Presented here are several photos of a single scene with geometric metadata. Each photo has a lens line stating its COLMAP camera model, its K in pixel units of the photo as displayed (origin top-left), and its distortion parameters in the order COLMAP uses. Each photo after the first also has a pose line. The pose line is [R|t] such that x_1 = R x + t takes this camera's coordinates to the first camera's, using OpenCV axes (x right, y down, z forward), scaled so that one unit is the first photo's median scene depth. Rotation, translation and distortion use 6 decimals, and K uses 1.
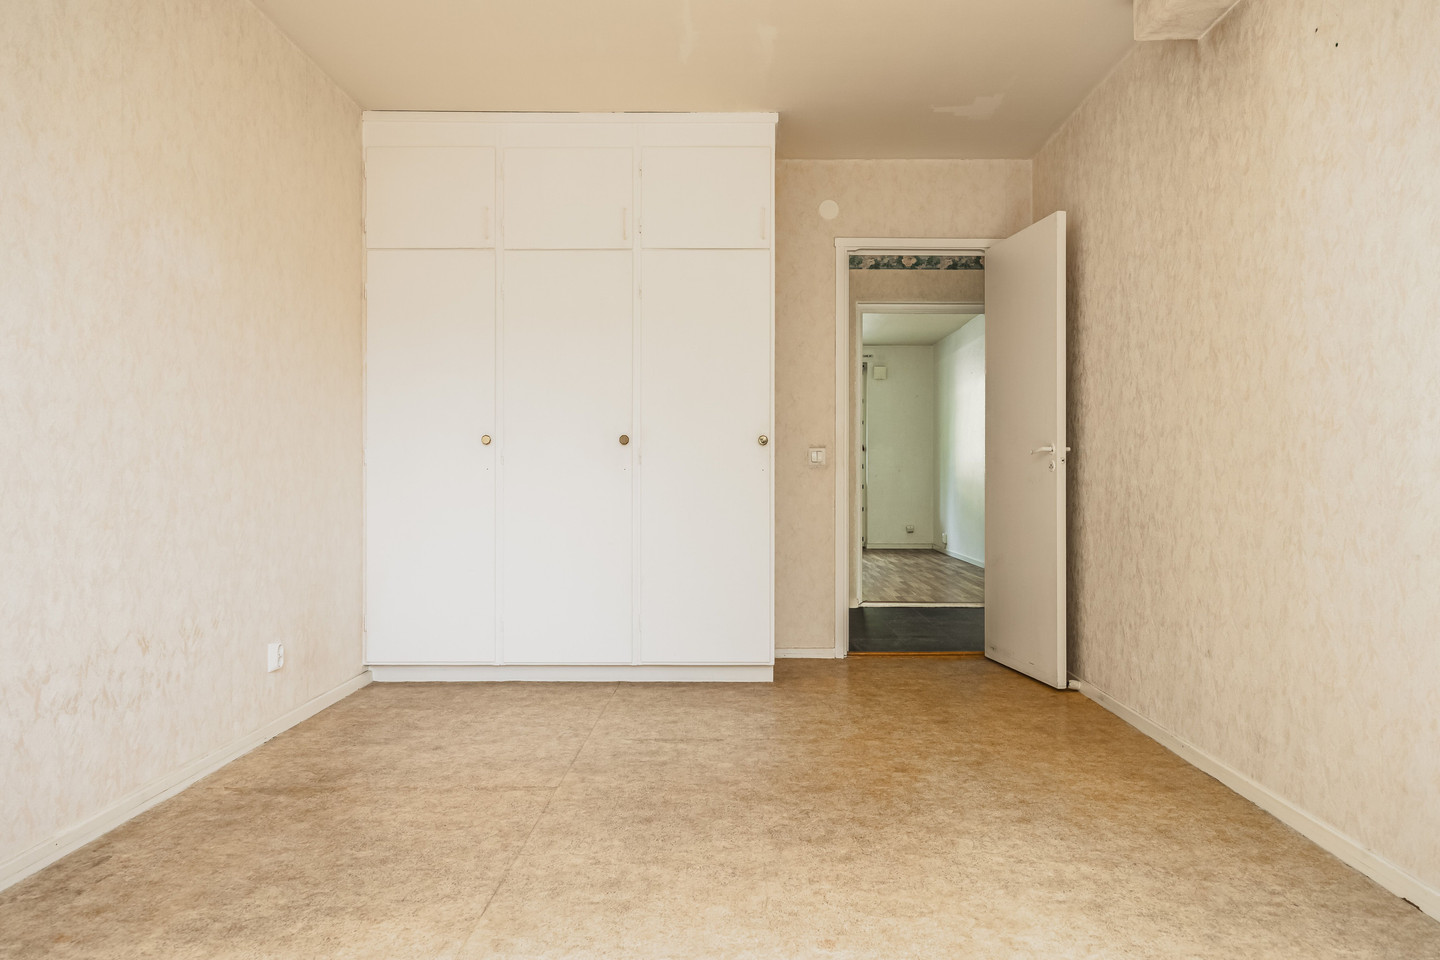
lens RADIAL K [[953.1, 0, 747.4], [0, 953.1, 478.3], [0, 0, 1]] dist [0.013324, -0.002412]
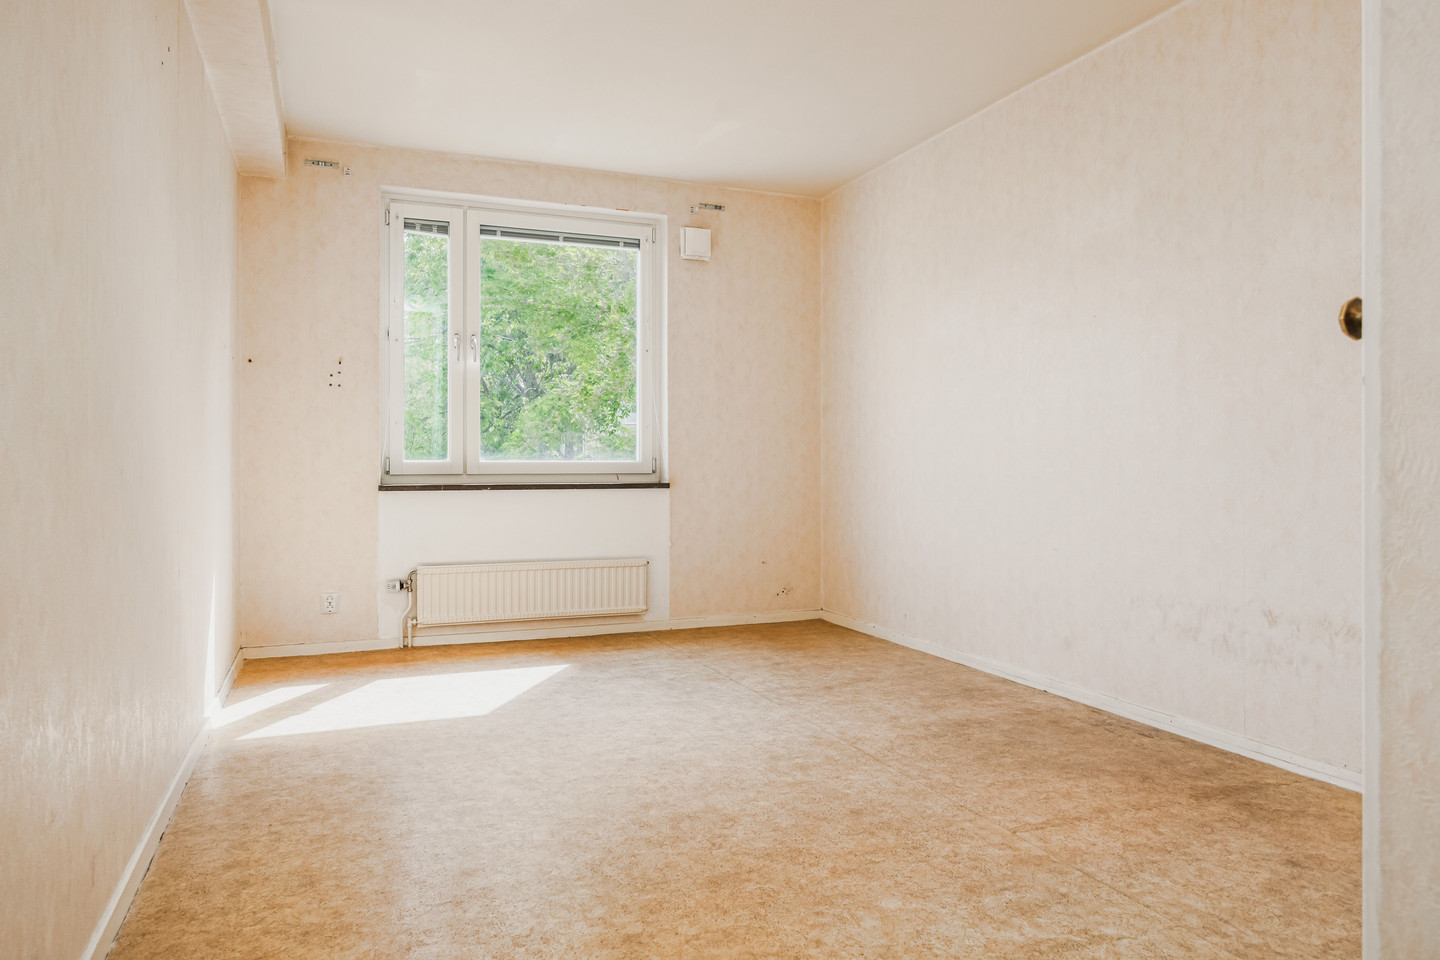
lens RADIAL K [[971.9, 0, 723.9], [0, 971.9, 454.0], [0, 0, 1]] dist [-0.003869, -0.001476]
pose [[-0.930044, -0.003315, -0.367432, 0.389779], [-0.001107, 0.999980, -0.006220, -0.009893], [0.367446, -0.005378, -0.930029, 1.855013]]
